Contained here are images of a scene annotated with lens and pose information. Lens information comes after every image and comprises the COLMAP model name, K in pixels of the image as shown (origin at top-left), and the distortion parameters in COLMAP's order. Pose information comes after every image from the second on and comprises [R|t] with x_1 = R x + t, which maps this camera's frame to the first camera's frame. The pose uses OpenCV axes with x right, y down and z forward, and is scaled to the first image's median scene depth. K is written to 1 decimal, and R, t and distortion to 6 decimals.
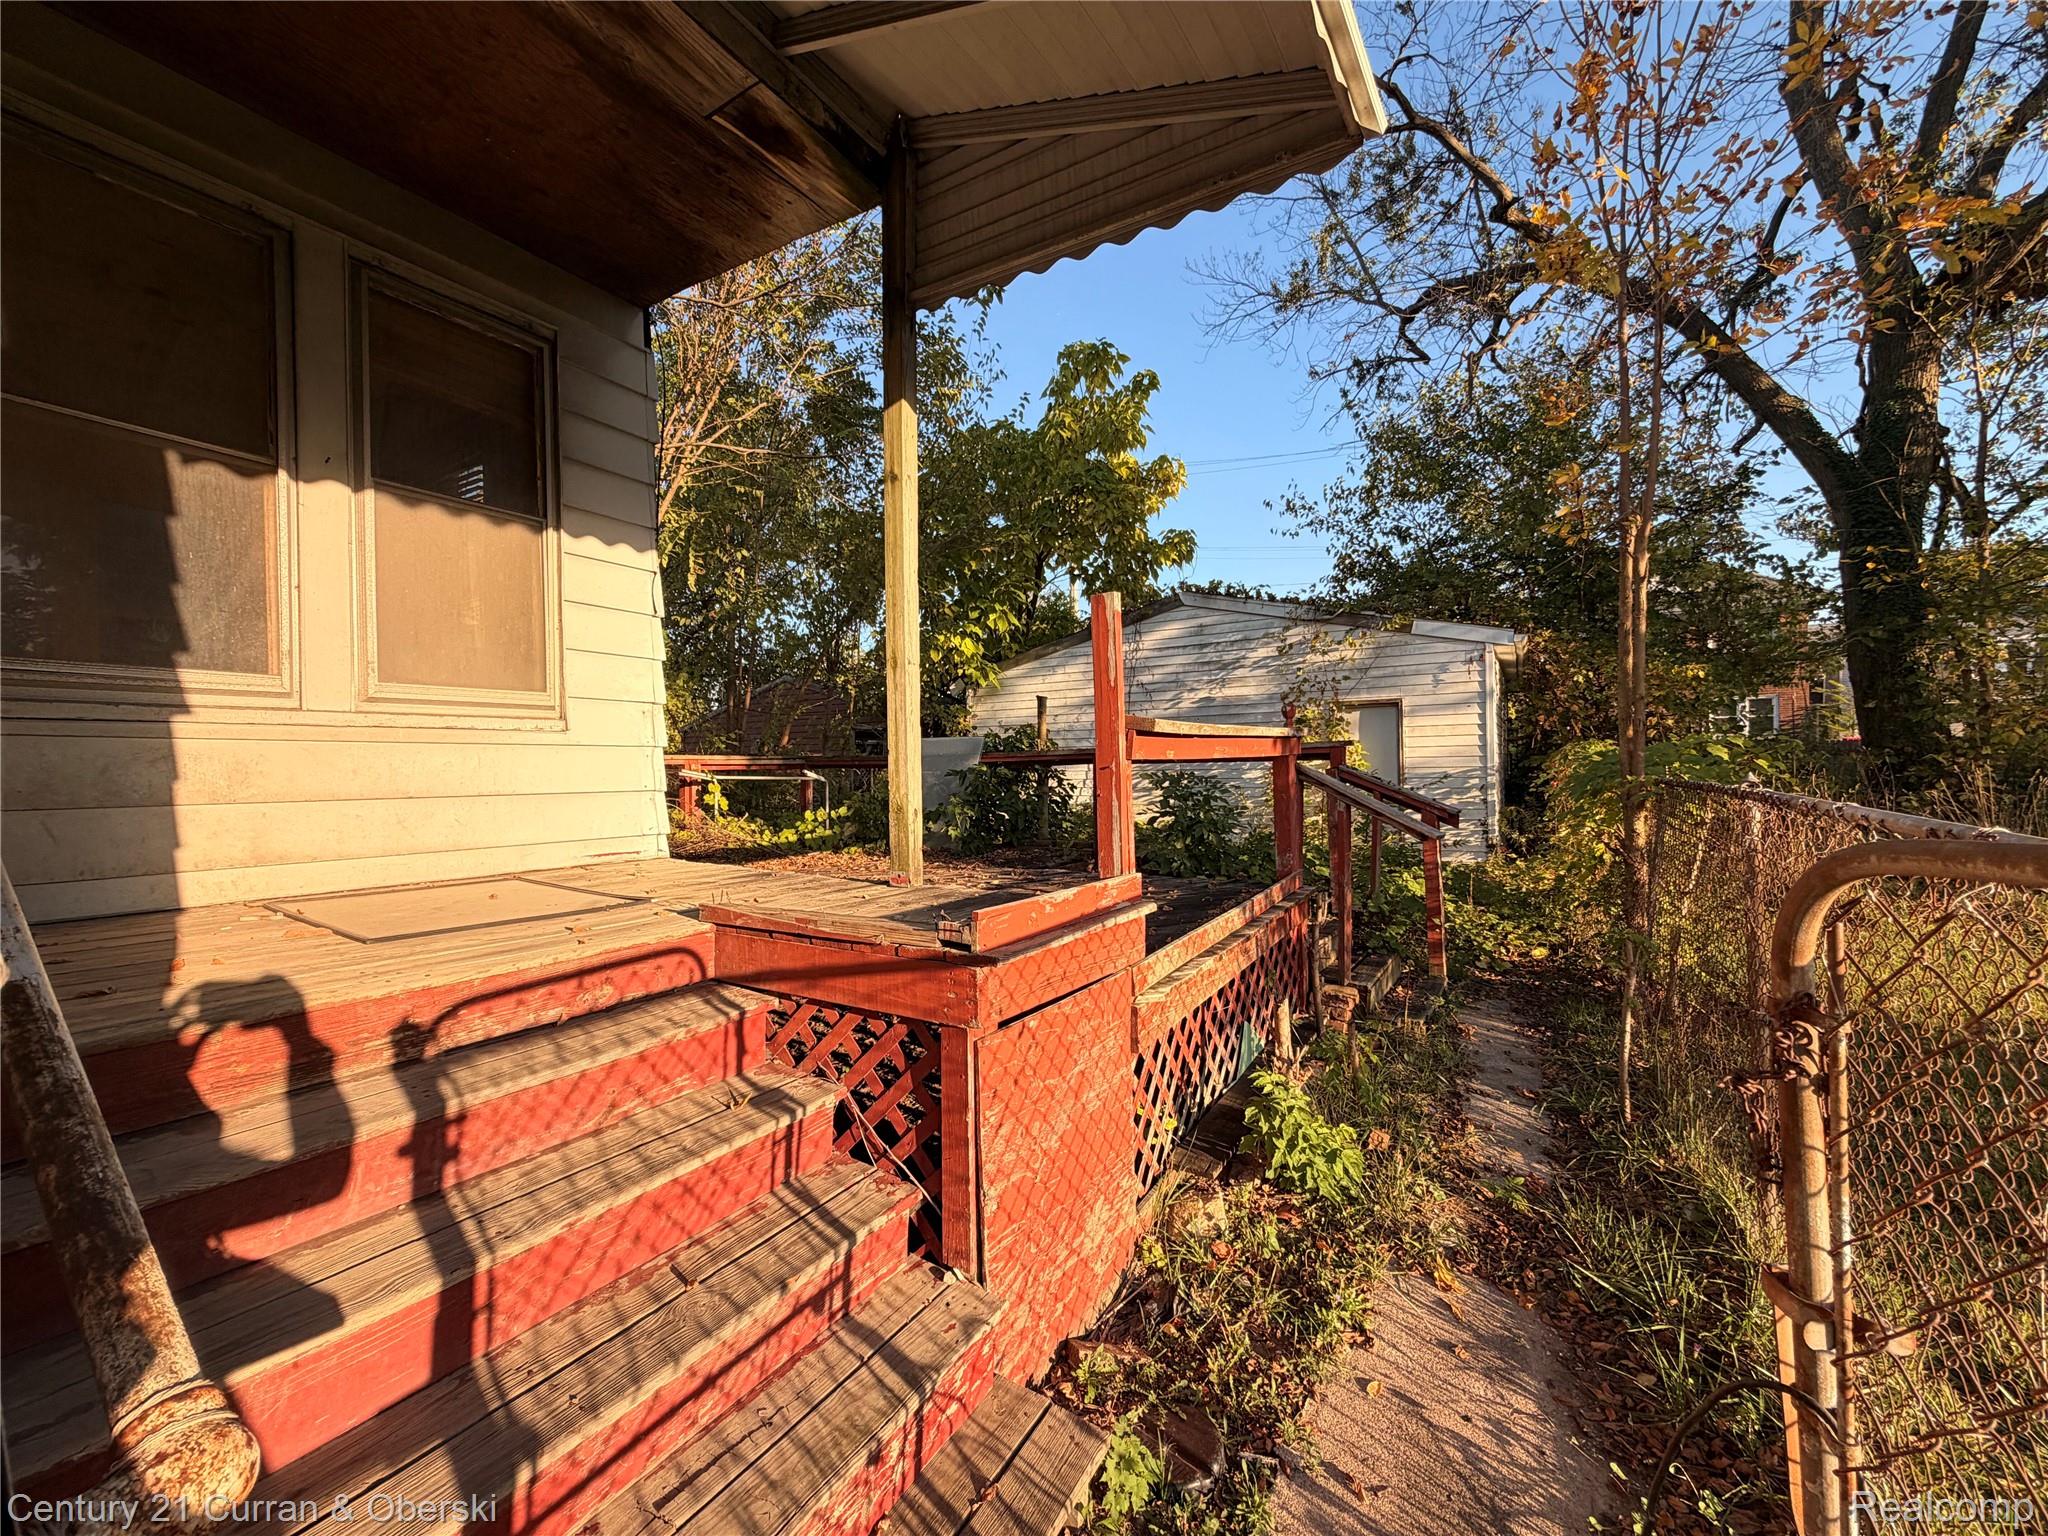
lens RADIAL K [[807.1, 0, 1031.6], [0, 807.1, 774.6], [0, 0, 1]] dist [-0.000522, -0.000315]
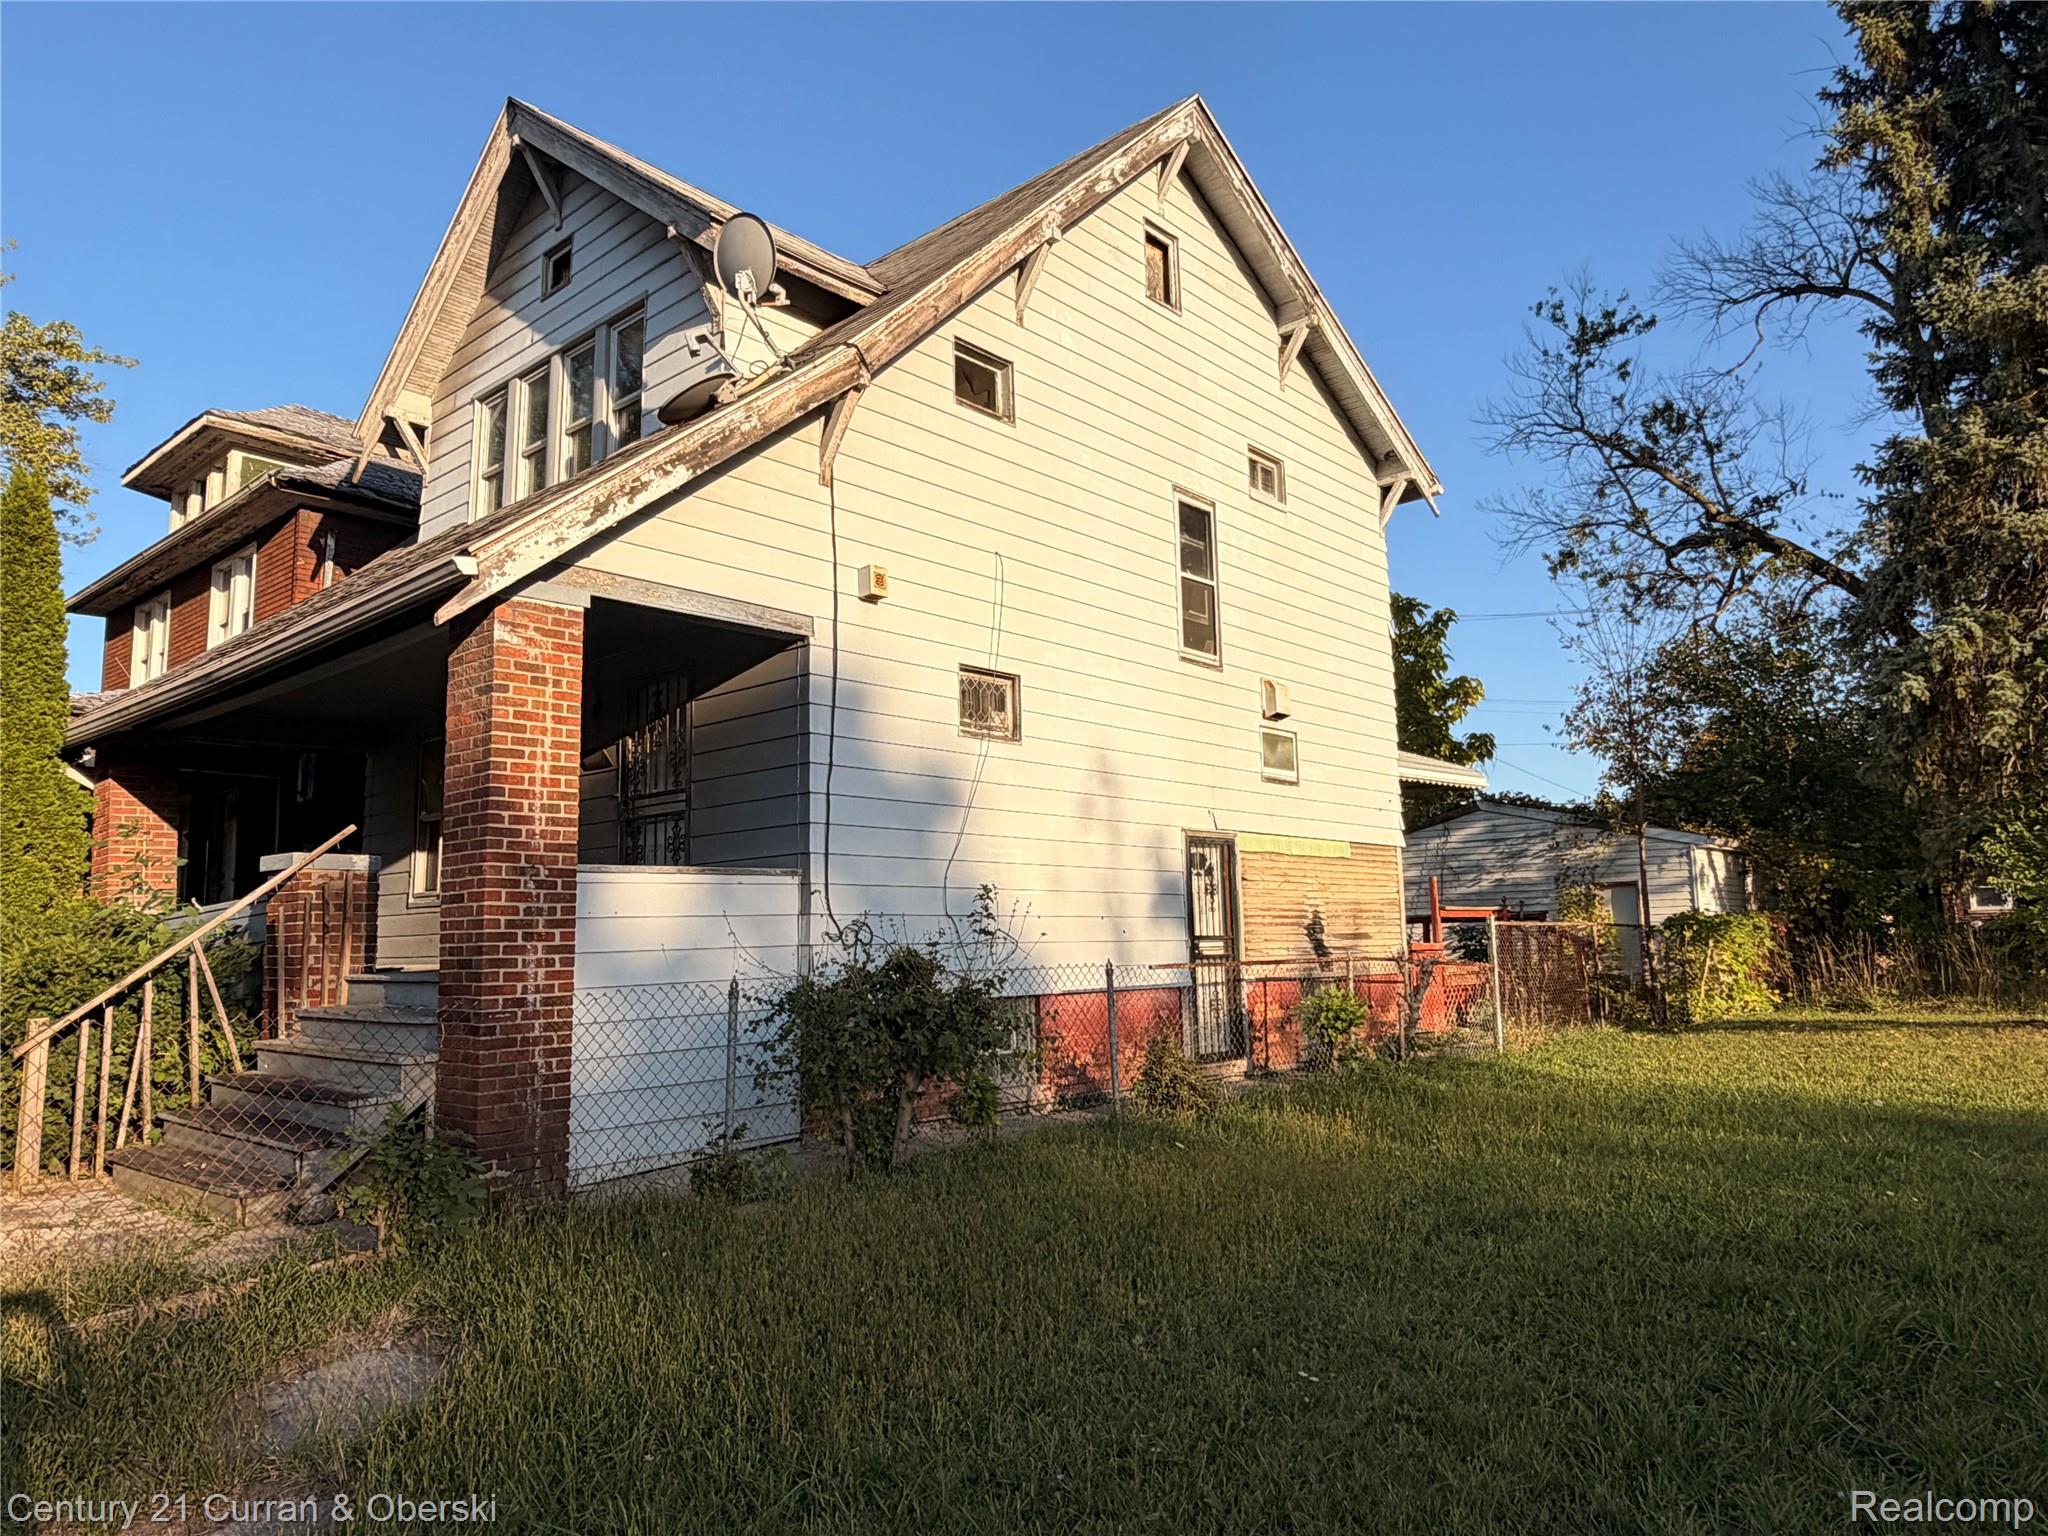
lens RADIAL K [[1362.3, 0, 1024.0], [0, 1362.3, 768.0], [0, 0, 1]] dist [0.007556, 0.001192]
pose [[0.981018, -0.031737, -0.191302, -0.116804], [0.003963, 0.989591, -0.143852, 0.042848], [0.193876, 0.140364, 0.970933, -1.325727]]
